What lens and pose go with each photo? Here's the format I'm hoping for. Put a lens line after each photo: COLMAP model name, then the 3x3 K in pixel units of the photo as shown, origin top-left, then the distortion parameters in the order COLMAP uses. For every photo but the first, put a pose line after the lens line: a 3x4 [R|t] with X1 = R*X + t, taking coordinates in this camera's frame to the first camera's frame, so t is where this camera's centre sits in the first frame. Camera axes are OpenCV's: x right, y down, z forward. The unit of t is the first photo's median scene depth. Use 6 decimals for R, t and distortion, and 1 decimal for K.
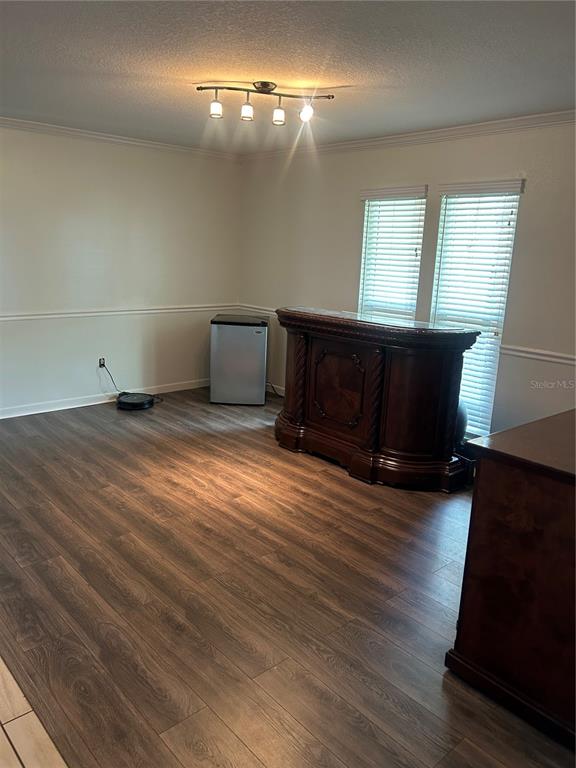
lens RADIAL K [[585.3, 0, 288.0], [0, 585.3, 384.0], [0, 0, 1]] dist [0.004425, 0.001186]
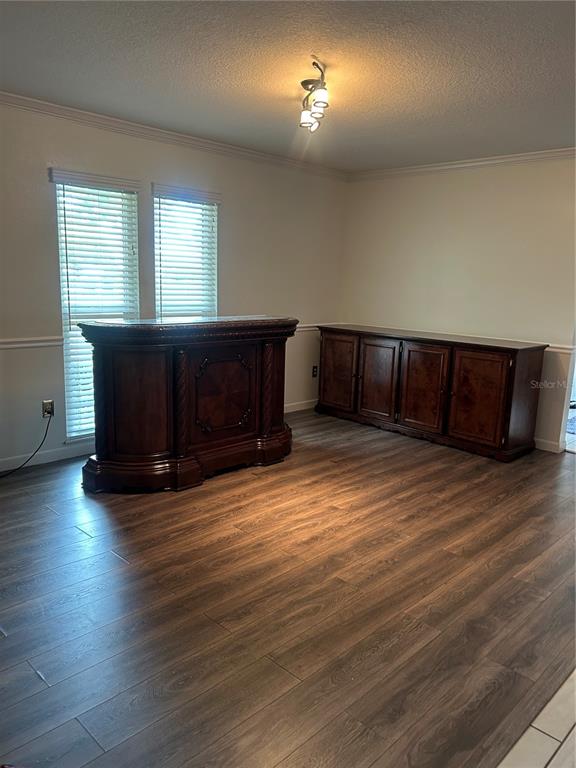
lens RADIAL K [[585.3, 0, 288.0], [0, 585.3, 384.0], [0, 0, 1]] dist [0.004425, 0.001186]
pose [[-0.047806, -0.235245, 0.970760, -0.959778], [0.199595, 0.950020, 0.240049, -0.248698], [-0.978712, 0.205234, 0.001537, 1.003876]]
